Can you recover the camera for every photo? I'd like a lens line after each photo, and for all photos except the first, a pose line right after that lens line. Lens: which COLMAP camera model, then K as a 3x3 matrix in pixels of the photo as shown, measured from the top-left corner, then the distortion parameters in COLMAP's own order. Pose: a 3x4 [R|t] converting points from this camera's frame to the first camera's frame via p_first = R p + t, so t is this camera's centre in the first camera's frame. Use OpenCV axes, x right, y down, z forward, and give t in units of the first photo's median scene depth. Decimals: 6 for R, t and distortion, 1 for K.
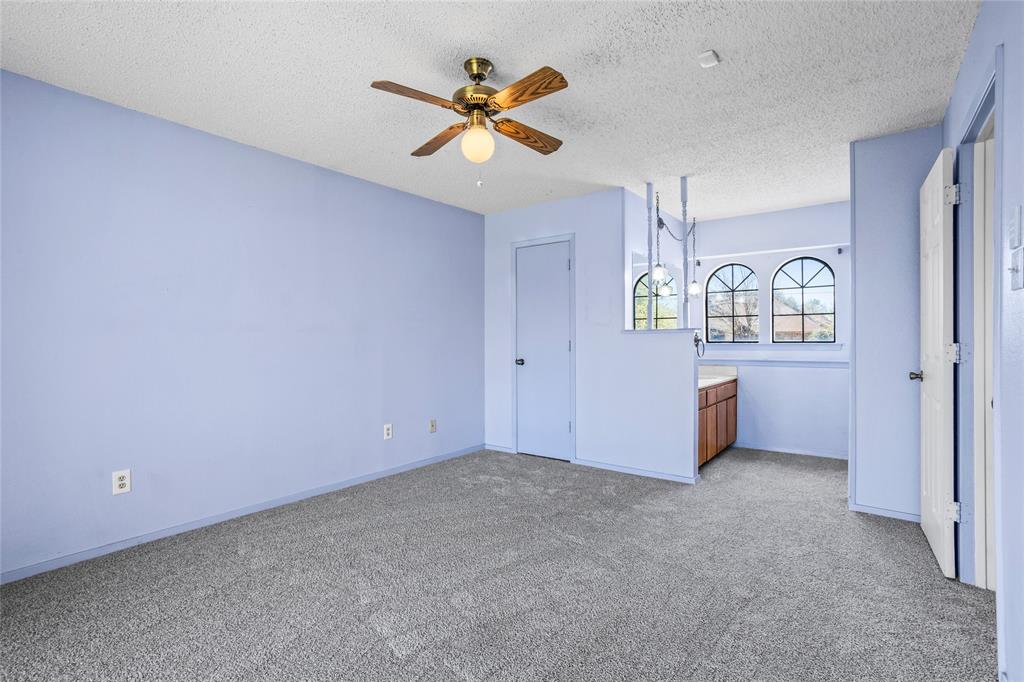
lens RADIAL K [[499.9, 0, 508.3], [0, 499.9, 341.2], [0, 0, 1]] dist [0.000953, 0.000383]
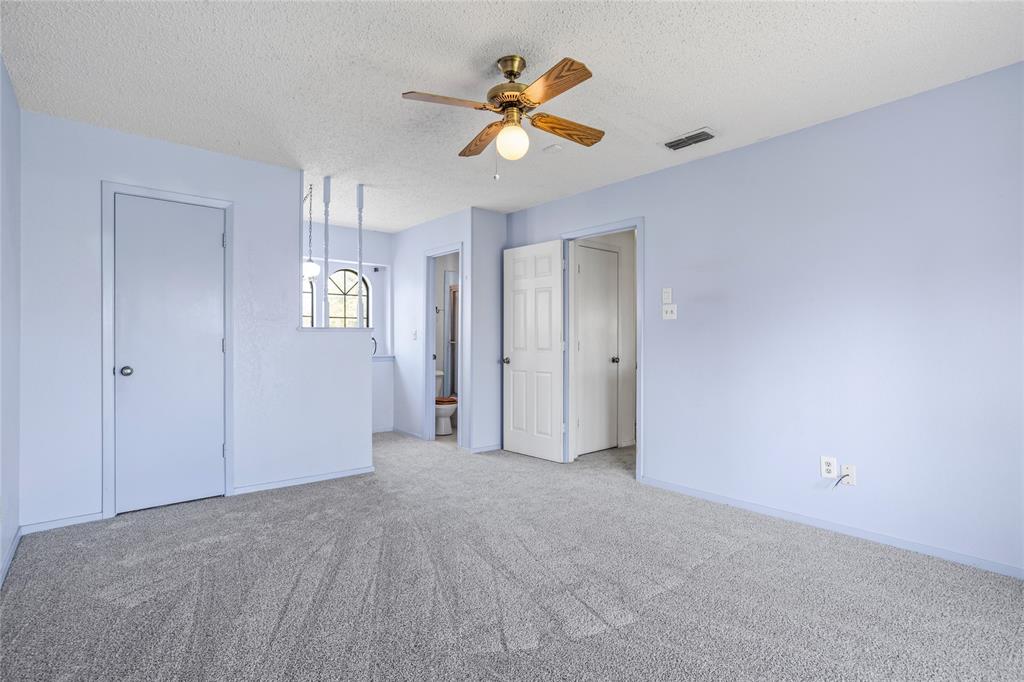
lens RADIAL K [[499.9, 0, 508.3], [0, 499.9, 341.2], [0, 0, 1]] dist [0.000953, 0.000383]
pose [[0.221049, -0.000433, 0.975263, -0.538585], [-0.001808, 0.999998, 0.000854, 0.001227], [-0.975261, -0.001952, 0.221048, 0.407709]]
